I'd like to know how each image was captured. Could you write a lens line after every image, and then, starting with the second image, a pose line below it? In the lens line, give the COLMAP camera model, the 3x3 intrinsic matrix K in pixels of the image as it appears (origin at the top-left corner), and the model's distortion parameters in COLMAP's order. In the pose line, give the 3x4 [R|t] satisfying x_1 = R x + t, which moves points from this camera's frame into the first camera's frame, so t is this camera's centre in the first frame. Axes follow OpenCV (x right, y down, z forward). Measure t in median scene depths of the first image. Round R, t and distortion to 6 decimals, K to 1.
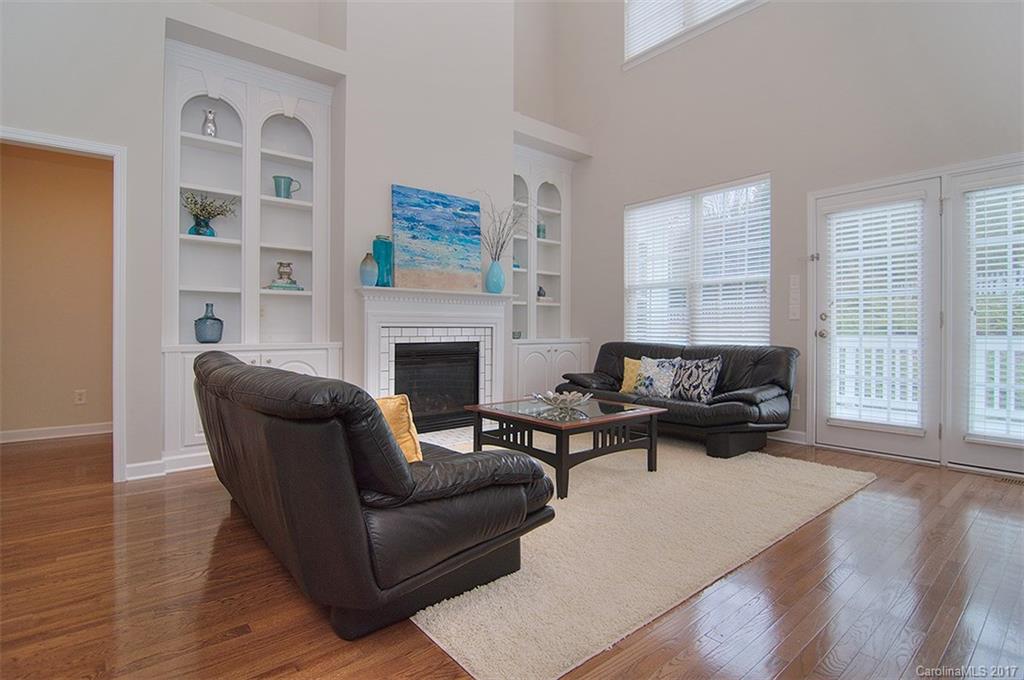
lens RADIAL K [[497.1, 0, 518.9], [0, 497.1, 333.5], [0, 0, 1]] dist [-0.014463, -0.001202]
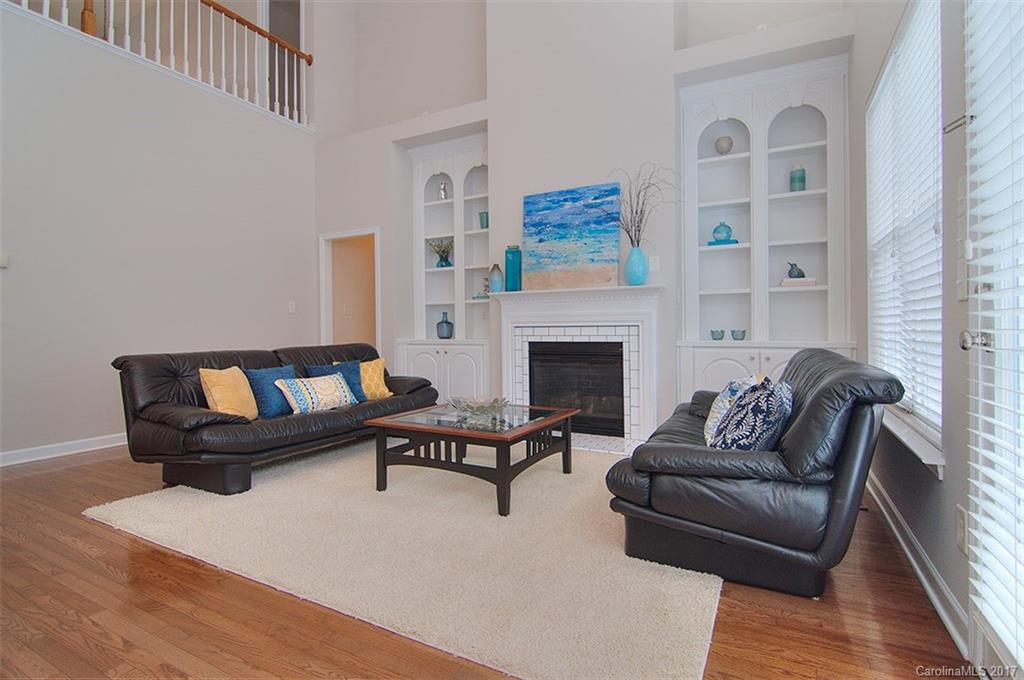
lens RADIAL K [[497.1, 0, 519.0], [0, 497.1, 337.0], [0, 0, 1]] dist [-0.014463, -0.001202]
pose [[0.381563, 0.008542, -0.924303, 0.722963], [-0.003492, 0.999963, 0.007799, 0.001019], [0.924336, 0.000252, 0.381579, 0.545943]]
